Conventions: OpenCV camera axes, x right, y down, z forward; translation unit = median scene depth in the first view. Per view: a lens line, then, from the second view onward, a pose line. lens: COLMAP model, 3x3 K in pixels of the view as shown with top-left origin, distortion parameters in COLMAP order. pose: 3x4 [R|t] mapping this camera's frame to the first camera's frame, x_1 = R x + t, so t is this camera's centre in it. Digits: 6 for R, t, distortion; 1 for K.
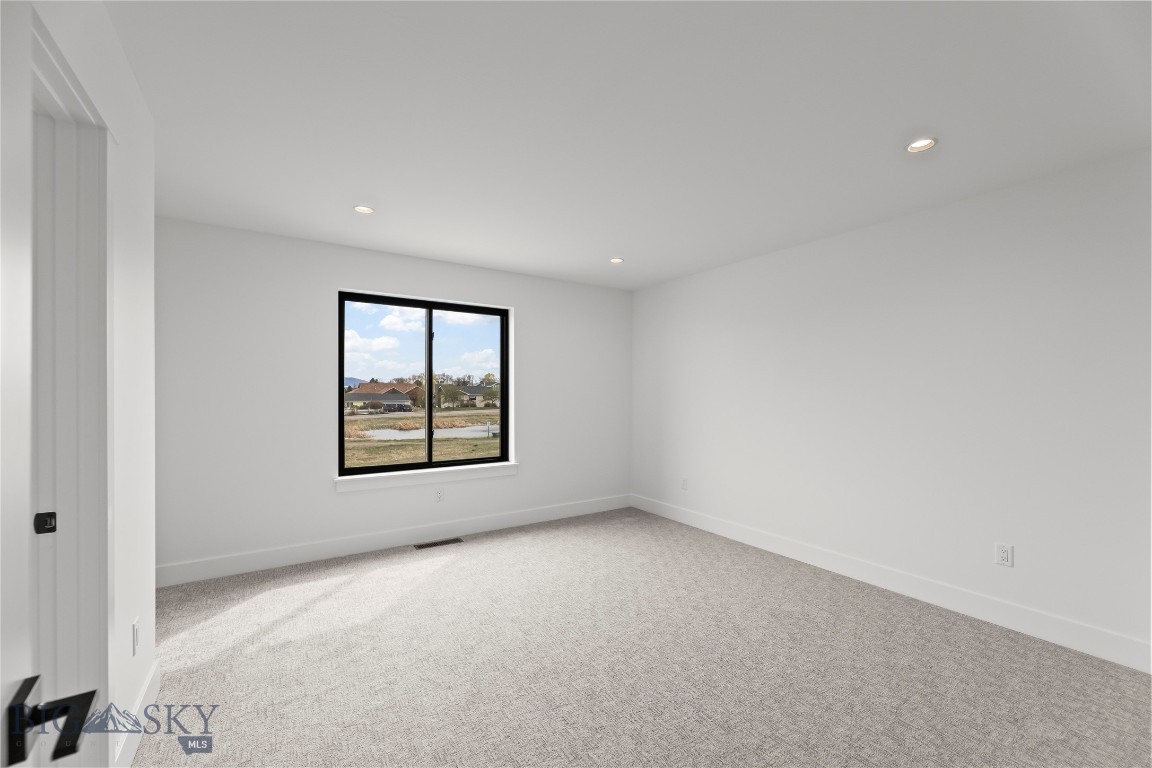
lens RADIAL K [[458.8, 0, 580.6], [0, 458.8, 390.0], [0, 0, 1]] dist [-0.000227, 0.000058]
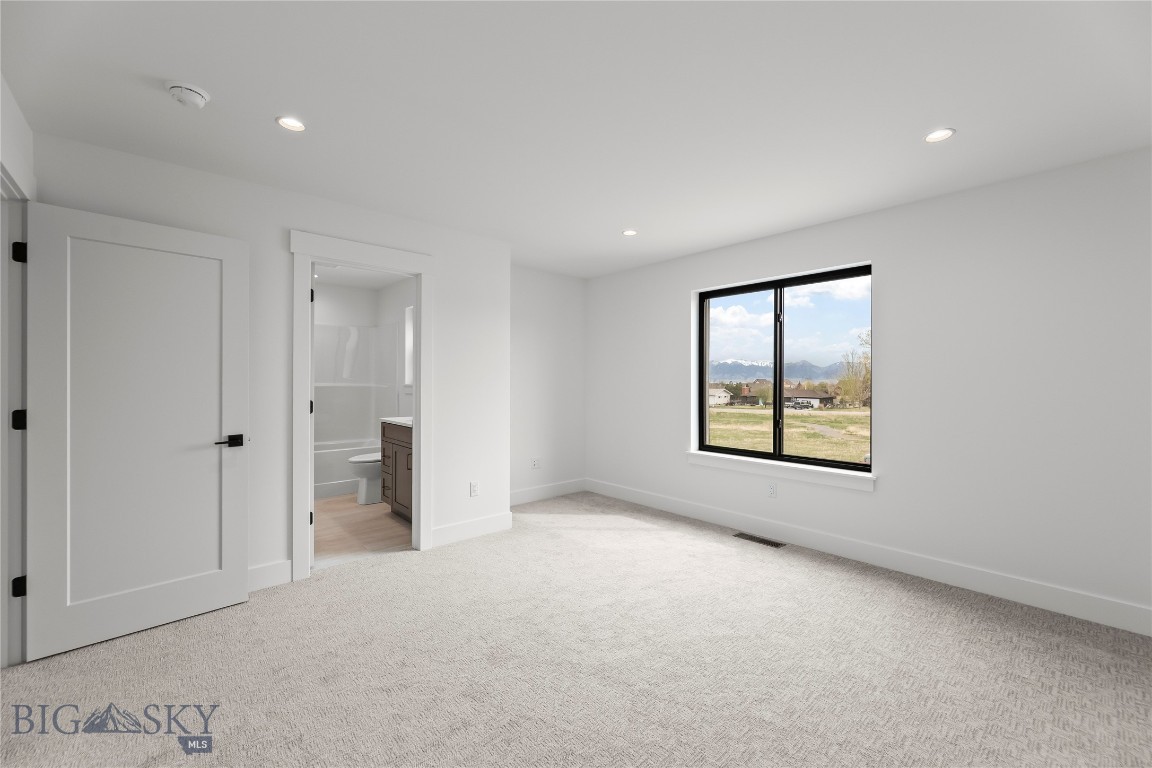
lens RADIAL K [[458.8, 0, 601.1], [0, 458.8, 383.9], [0, 0, 1]] dist [-0.000227, 0.000058]
pose [[0.181876, -0.000888, -0.983321, 0.565671], [-0.002319, 0.999996, -0.001331, 0.019113], [0.983319, 0.002522, 0.181873, 0.525817]]
